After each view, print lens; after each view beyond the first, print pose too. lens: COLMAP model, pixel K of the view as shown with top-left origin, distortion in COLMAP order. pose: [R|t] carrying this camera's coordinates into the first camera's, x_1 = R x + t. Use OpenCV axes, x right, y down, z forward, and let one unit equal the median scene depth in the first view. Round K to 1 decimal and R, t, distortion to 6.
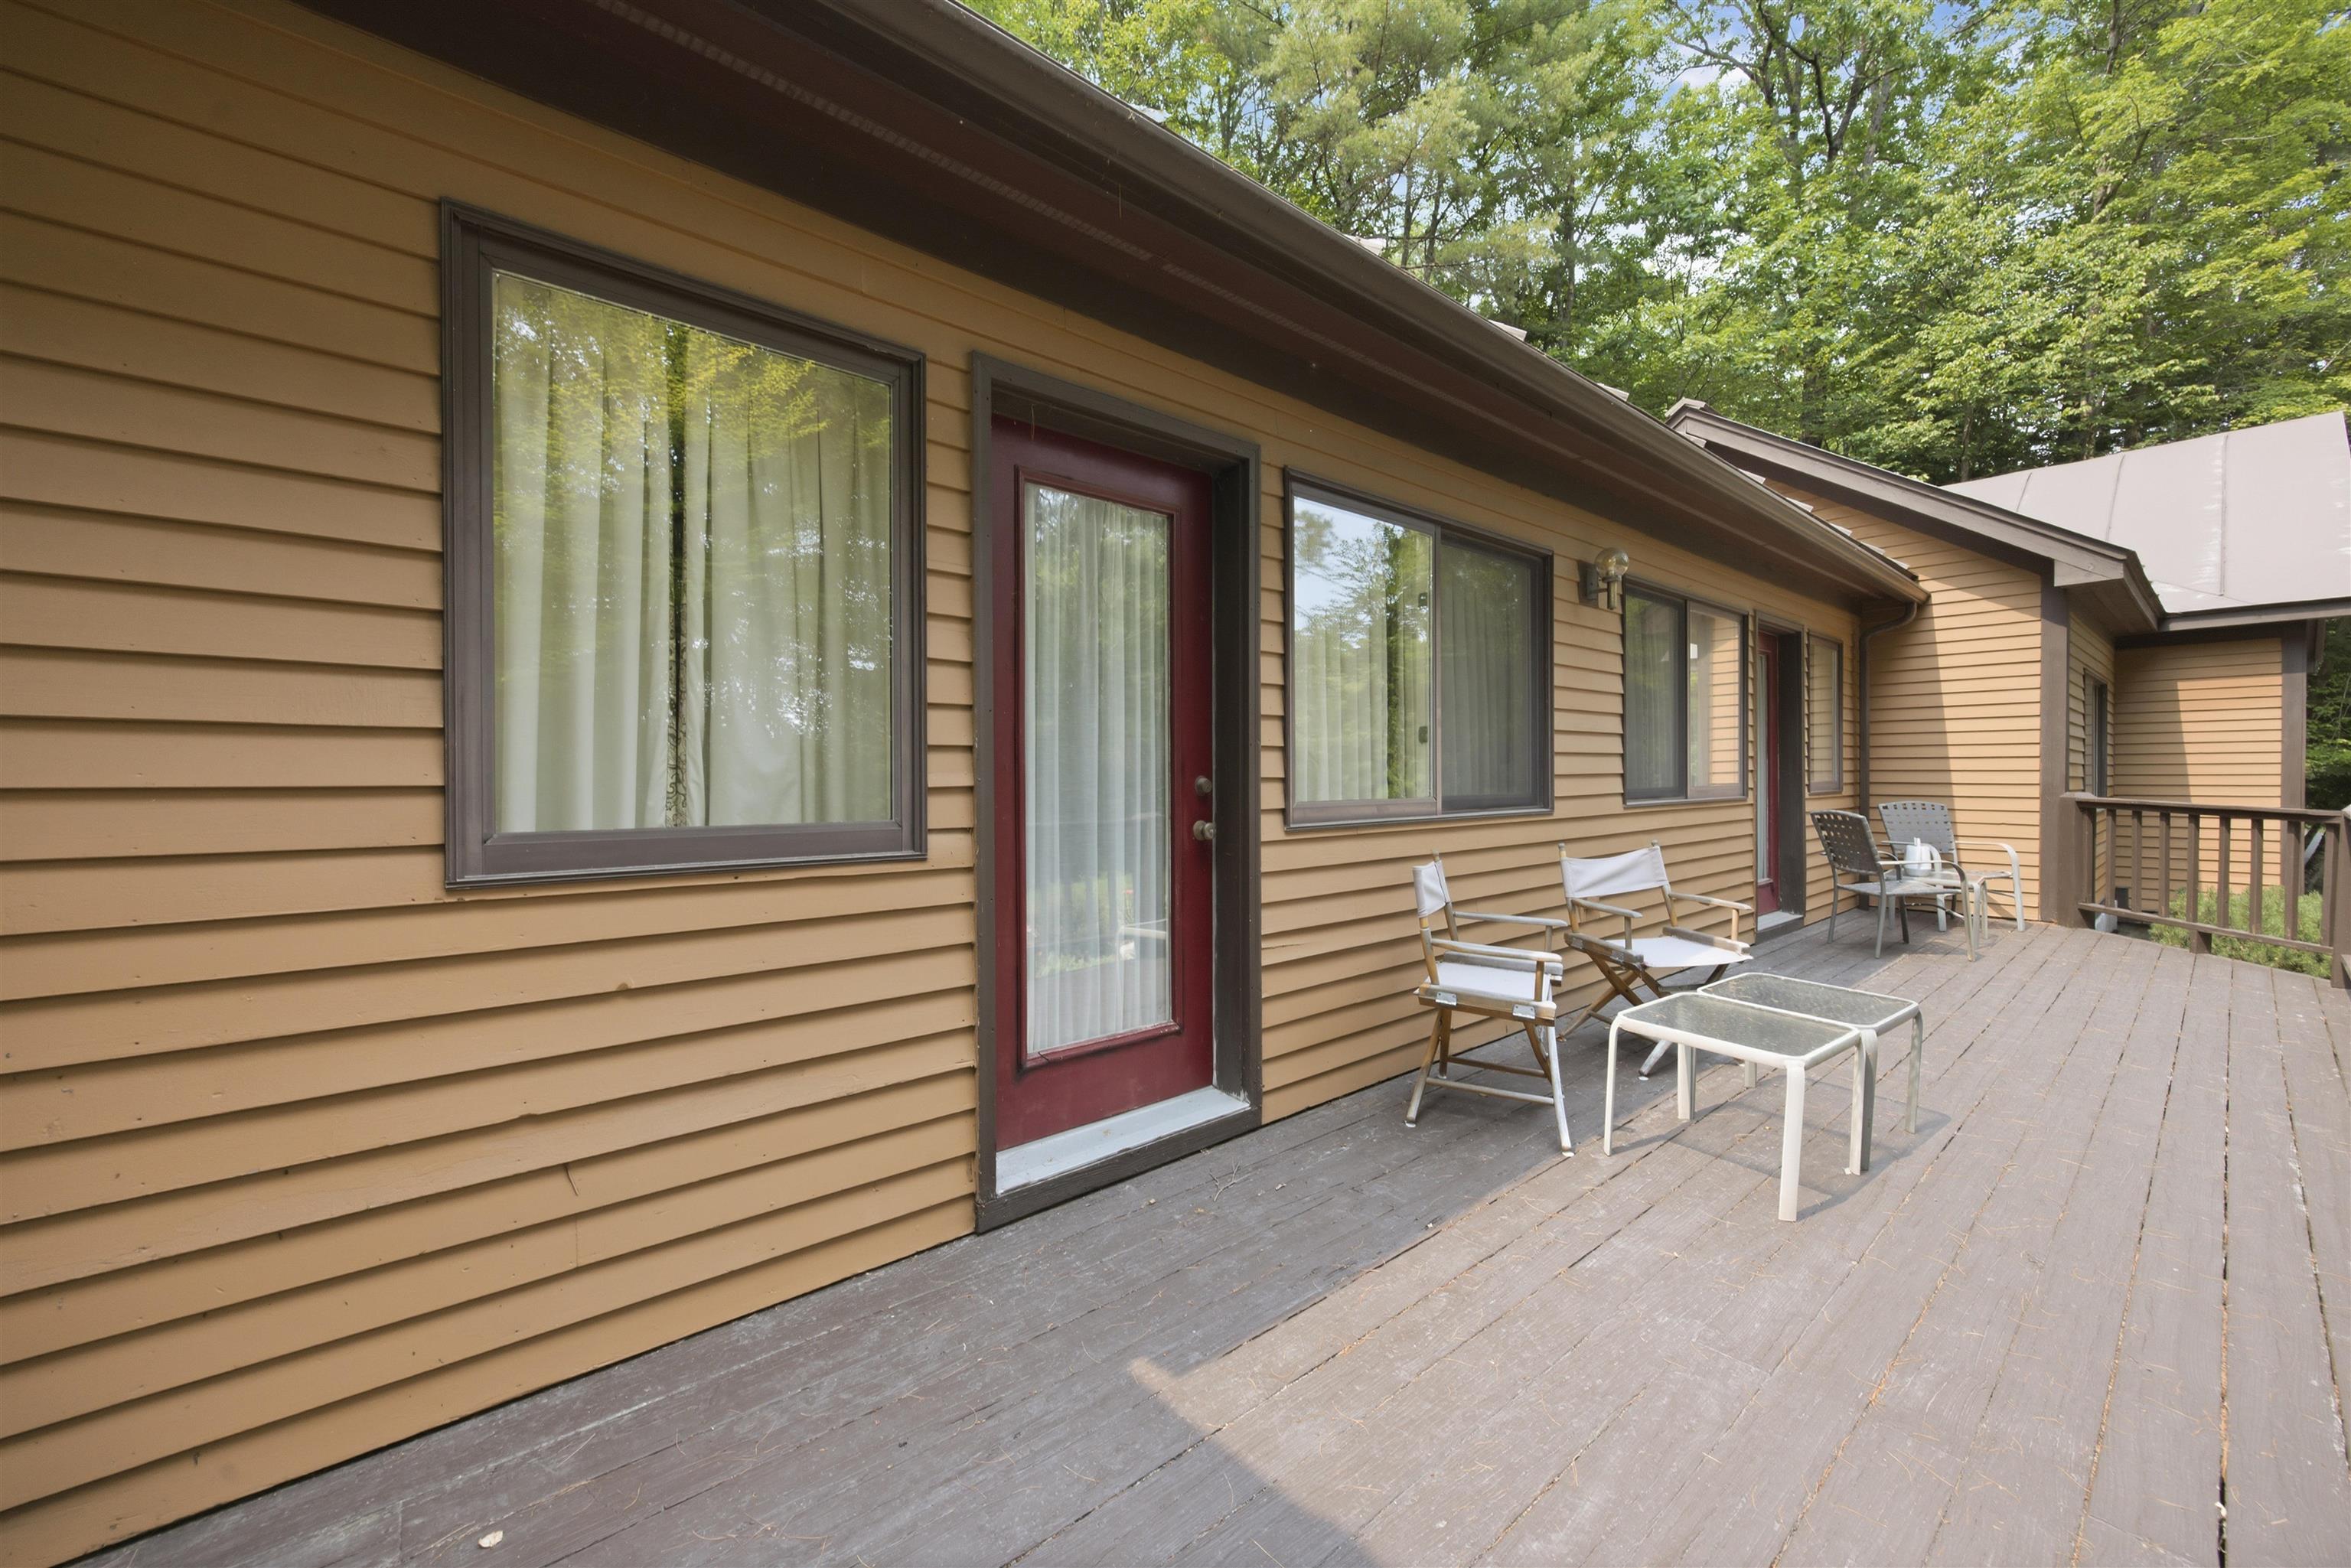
lens RADIAL K [[916.4, 0, 1175.5], [0, 916.4, 784.0], [0, 0, 1]] dist [0.000411, -0.000038]
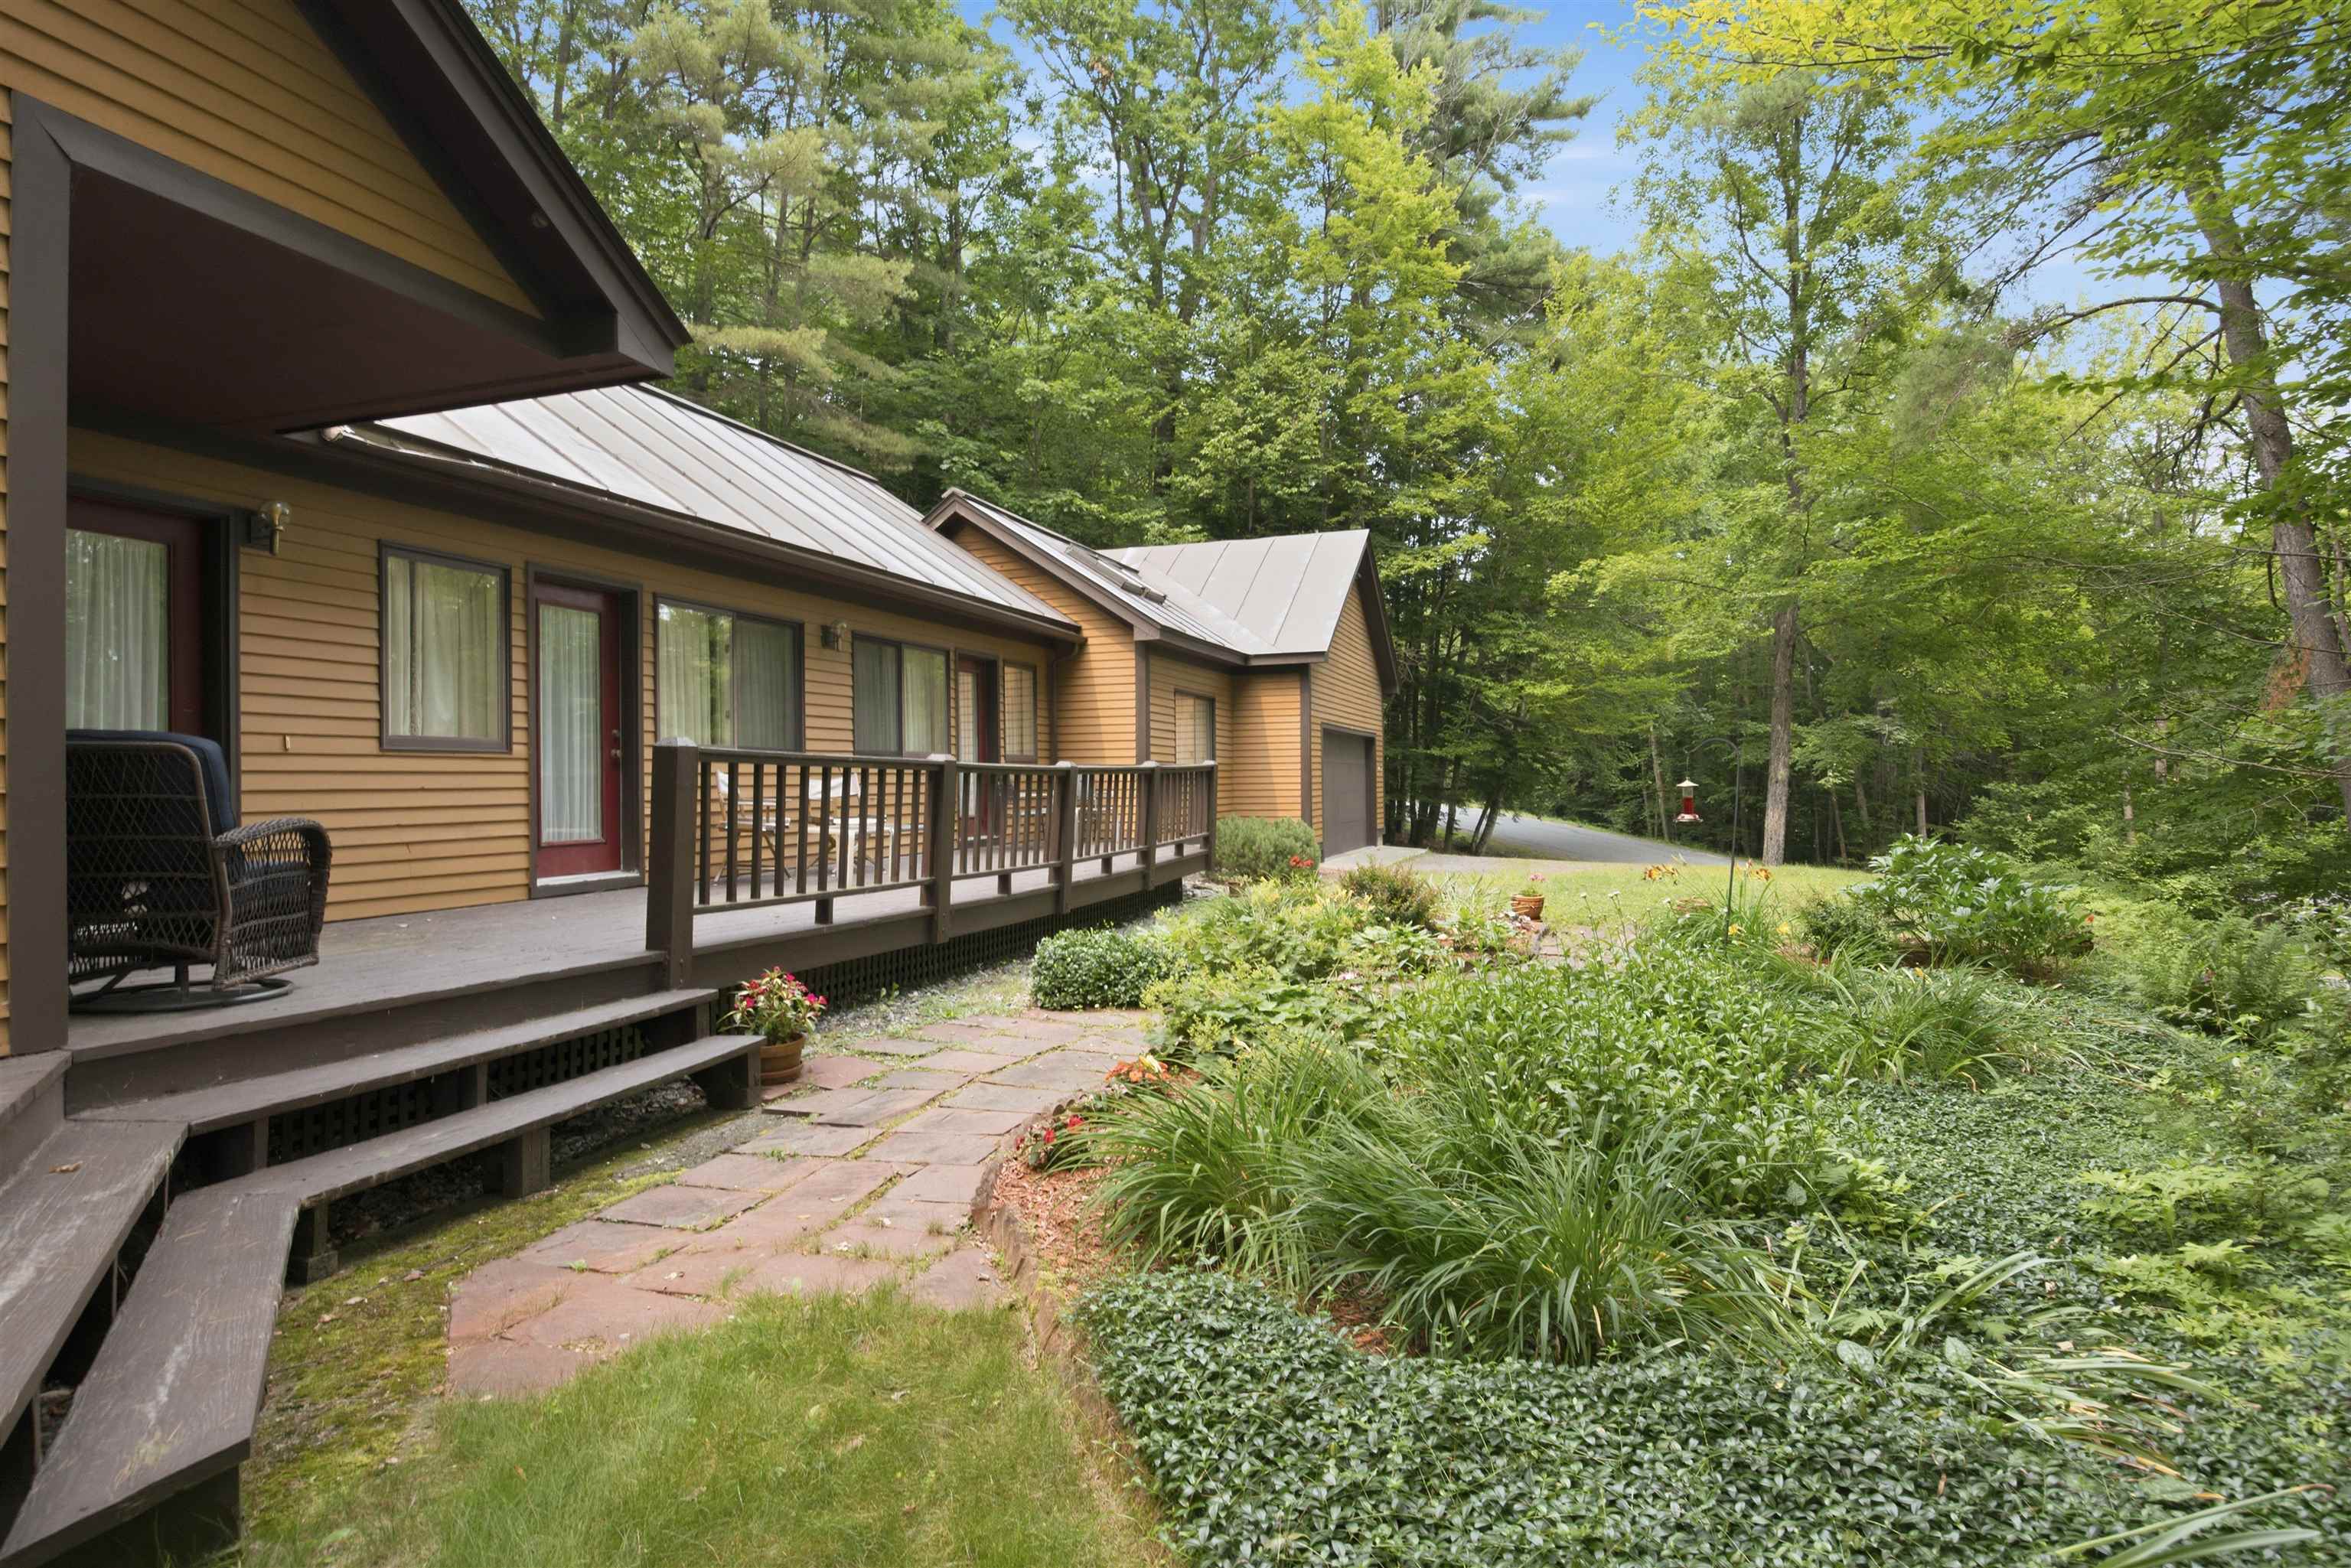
lens RADIAL K [[1235.2, 0, 1206.6], [0, 1235.2, 787.8], [0, 0, 1]] dist [-0.000227, -0.000060]
pose [[0.850067, -0.003437, 0.526663, -0.332097], [0.005887, 0.999978, -0.002976, 0.151633], [-0.526642, 0.005631, 0.850069, -2.324326]]
